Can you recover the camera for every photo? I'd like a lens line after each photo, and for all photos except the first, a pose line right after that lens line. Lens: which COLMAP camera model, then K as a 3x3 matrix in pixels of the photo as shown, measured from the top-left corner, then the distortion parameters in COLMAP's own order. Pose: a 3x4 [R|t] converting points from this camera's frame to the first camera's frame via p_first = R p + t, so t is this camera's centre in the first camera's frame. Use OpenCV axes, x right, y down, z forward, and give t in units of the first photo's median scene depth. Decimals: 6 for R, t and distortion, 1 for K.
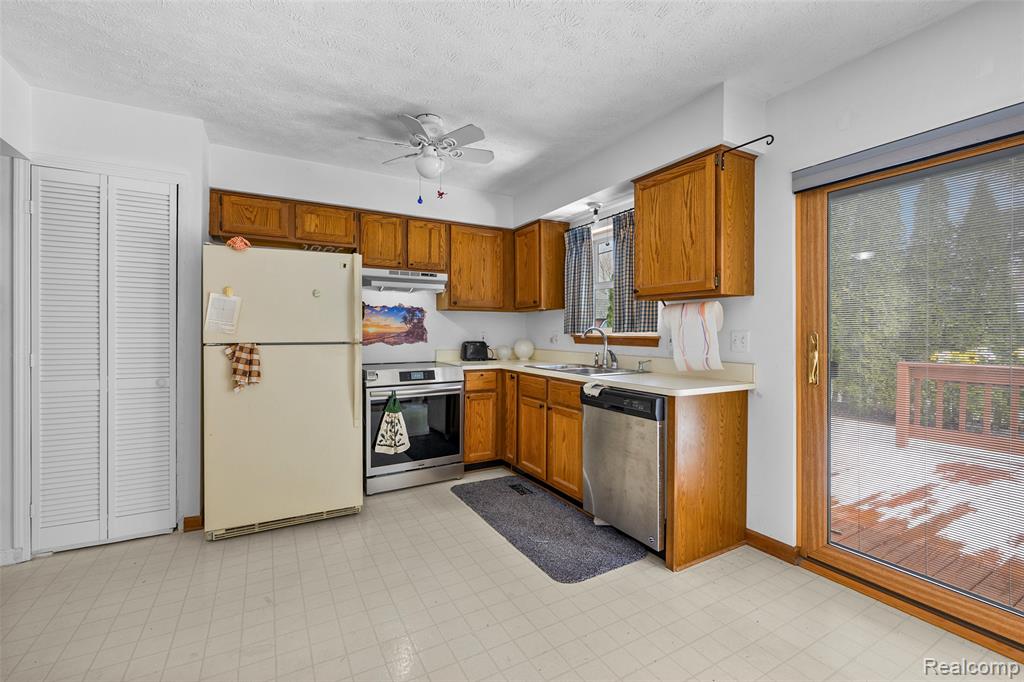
lens RADIAL K [[438.1, 0, 508.5], [0, 438.1, 334.3], [0, 0, 1]] dist [-0.001545, 0.000187]
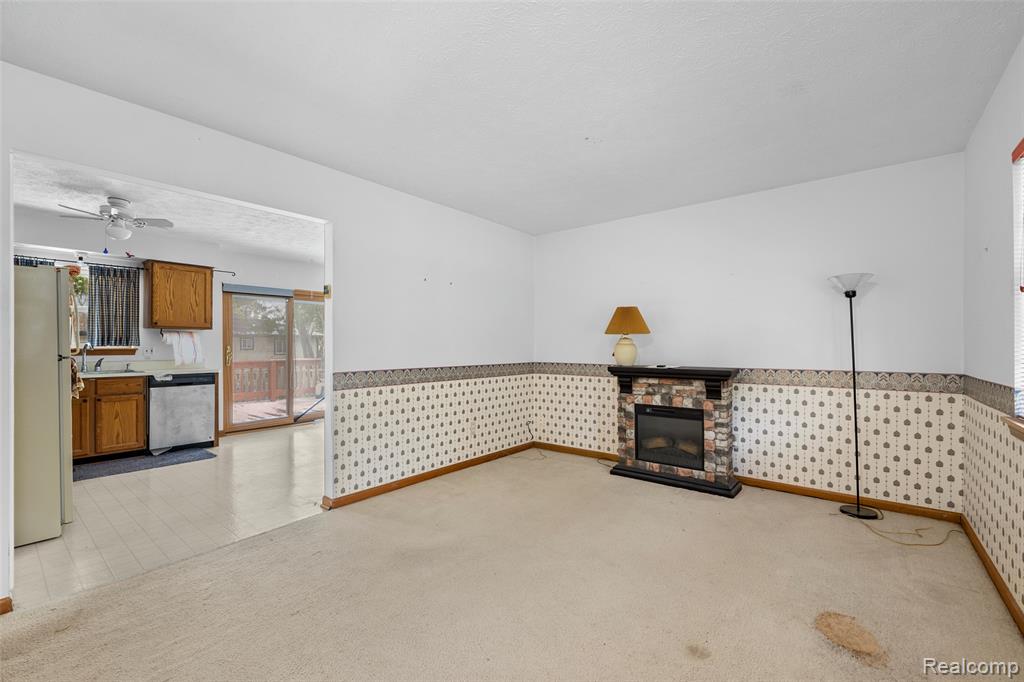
lens RADIAL K [[438.1, 0, 514.7], [0, 438.1, 347.7], [0, 0, 1]] dist [-0.001545, 0.000187]
pose [[-0.366056, -0.005547, 0.930576, -1.658666], [0.004732, 0.999958, 0.007822, -0.004400], [-0.930581, 0.007267, -0.366014, 0.253128]]
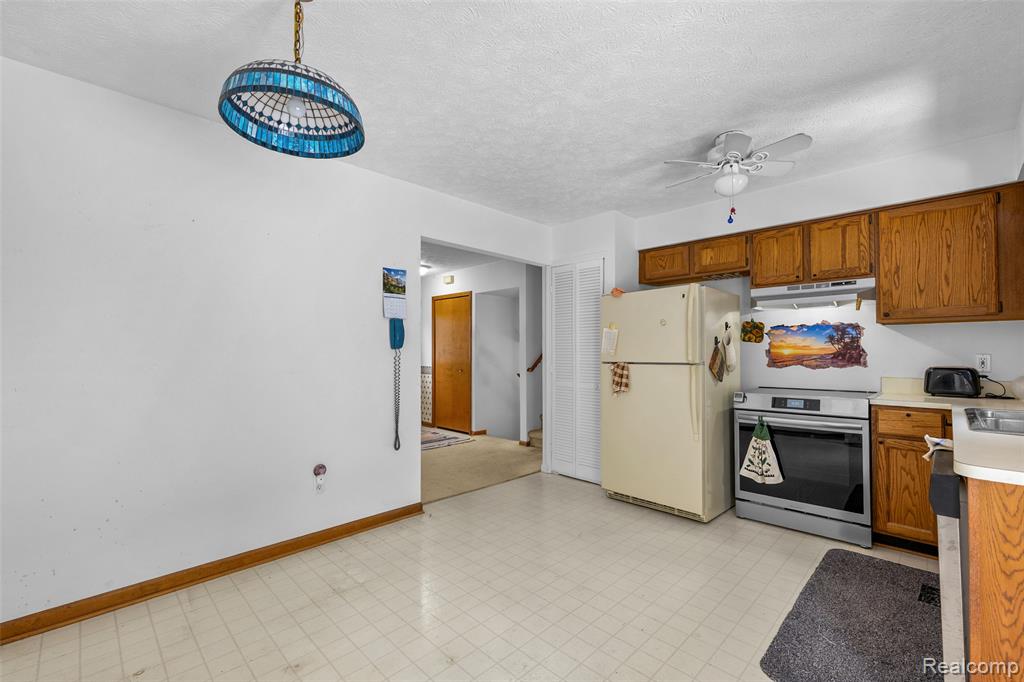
lens RADIAL K [[438.1, 0, 509.9], [0, 438.1, 345.1], [0, 0, 1]] dist [-0.001545, 0.000187]
pose [[0.262942, -0.020093, -0.964602, 0.507213], [-0.002811, 0.999763, -0.021591, -0.002546], [0.964808, 0.008388, 0.262823, 0.224641]]
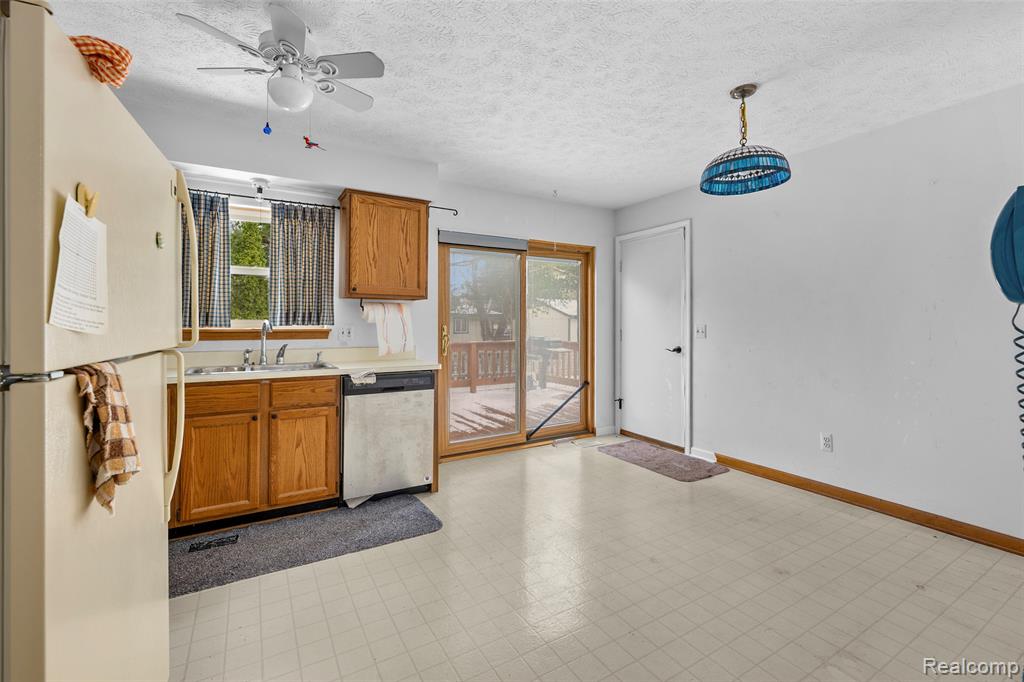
lens RADIAL K [[438.1, 0, 511.2], [0, 438.1, 317.2], [0, 0, 1]] dist [-0.001545, 0.000187]
pose [[-0.024654, 0.015600, 0.999574, -0.733906], [0.006086, 0.999862, -0.015455, -0.005131], [-0.999678, 0.005702, -0.024746, 0.542865]]
